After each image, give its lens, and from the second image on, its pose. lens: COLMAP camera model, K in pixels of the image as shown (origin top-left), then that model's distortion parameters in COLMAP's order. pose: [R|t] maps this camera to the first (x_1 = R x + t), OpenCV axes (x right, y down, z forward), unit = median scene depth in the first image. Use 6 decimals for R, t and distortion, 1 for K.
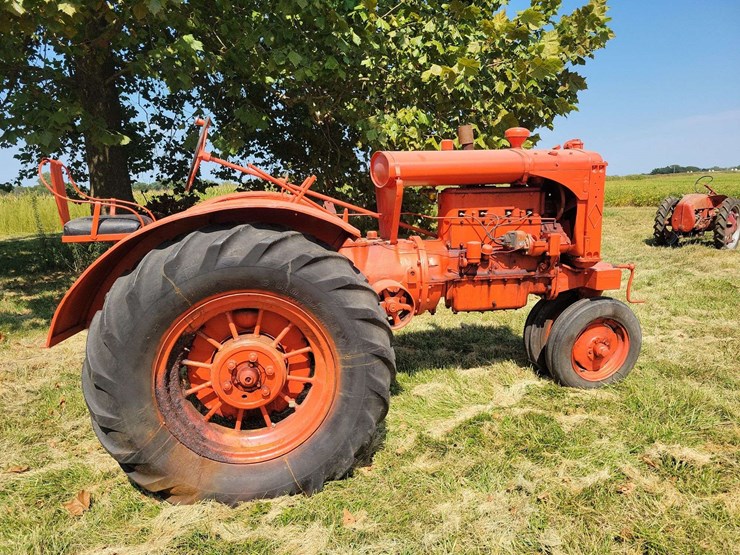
lens RADIAL K [[559.1, 0, 378.2], [0, 559.1, 274.2], [0, 0, 1]] dist [0.038014, -0.010678]
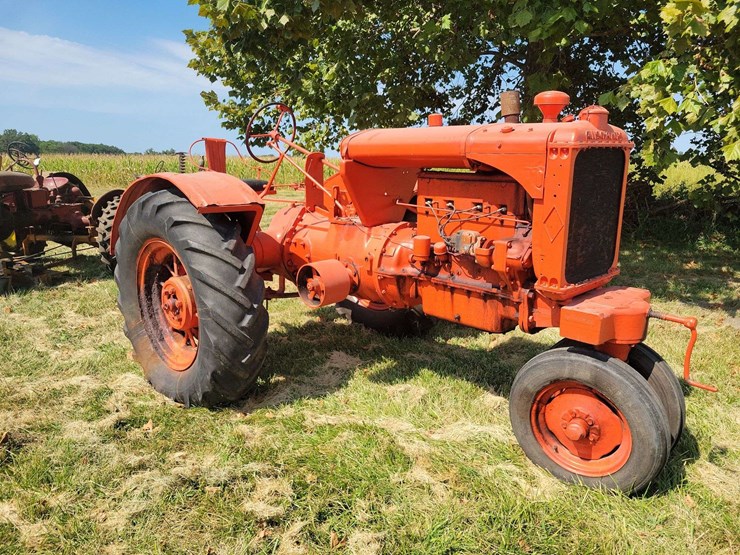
lens RADIAL K [[559.1, 0, 378.2], [0, 559.1, 274.2], [0, 0, 1]] dist [0.038014, -0.010678]
pose [[0.616674, 0.194792, -0.762738, 0.756650], [-0.165053, 0.979360, 0.116668, -0.085662], [0.769721, 0.053946, 0.636097, 0.400428]]
